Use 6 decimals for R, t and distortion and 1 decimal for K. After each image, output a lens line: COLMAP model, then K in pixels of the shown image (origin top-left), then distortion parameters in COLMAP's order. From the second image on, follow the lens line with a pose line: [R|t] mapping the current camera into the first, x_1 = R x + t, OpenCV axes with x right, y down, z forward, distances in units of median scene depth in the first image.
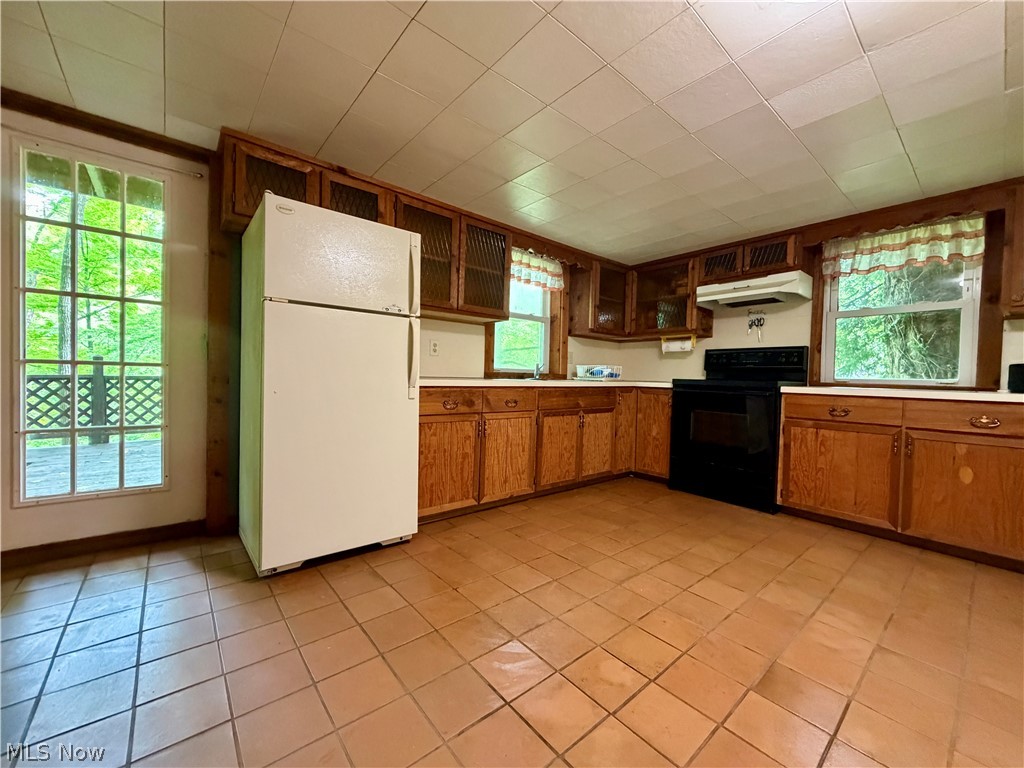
lens RADIAL K [[407.9, 0, 513.5], [0, 407.9, 384.1], [0, 0, 1]] dist [0.001335, -0.000601]
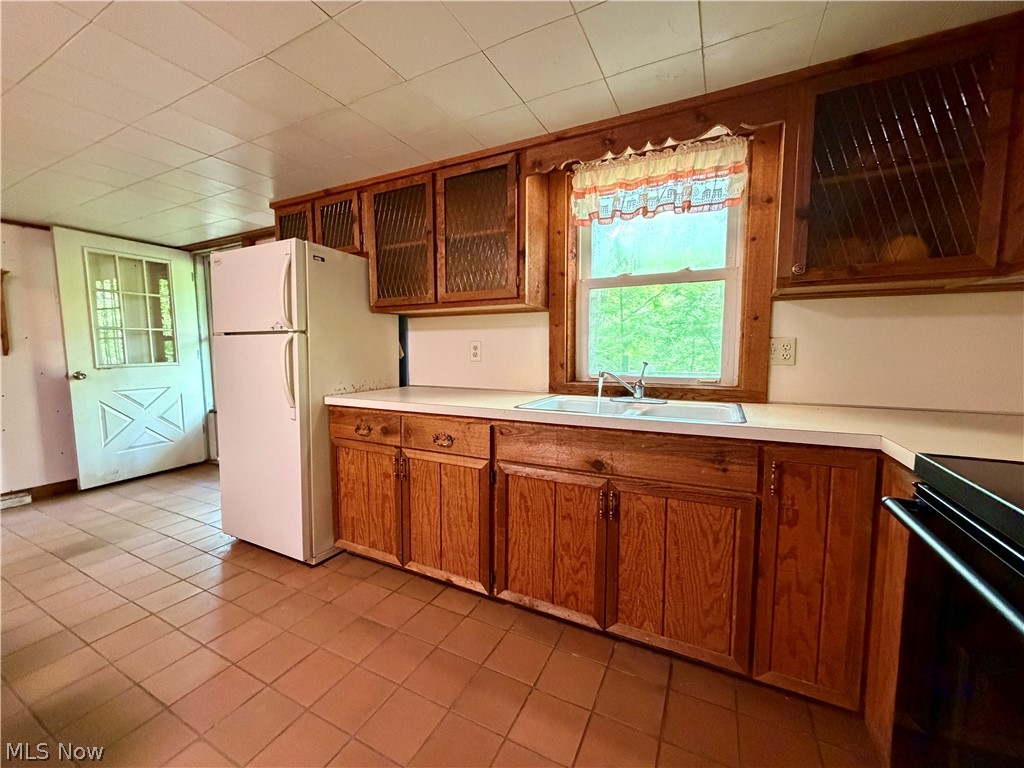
lens RADIAL K [[407.9, 0, 513.1], [0, 407.9, 384.7], [0, 0, 1]] dist [0.001335, -0.000601]
pose [[0.388473, 0.052900, -0.919940, 0.630773], [-0.005441, 0.998465, 0.055118, -0.077395], [0.921444, -0.016406, 0.388165, 0.860884]]
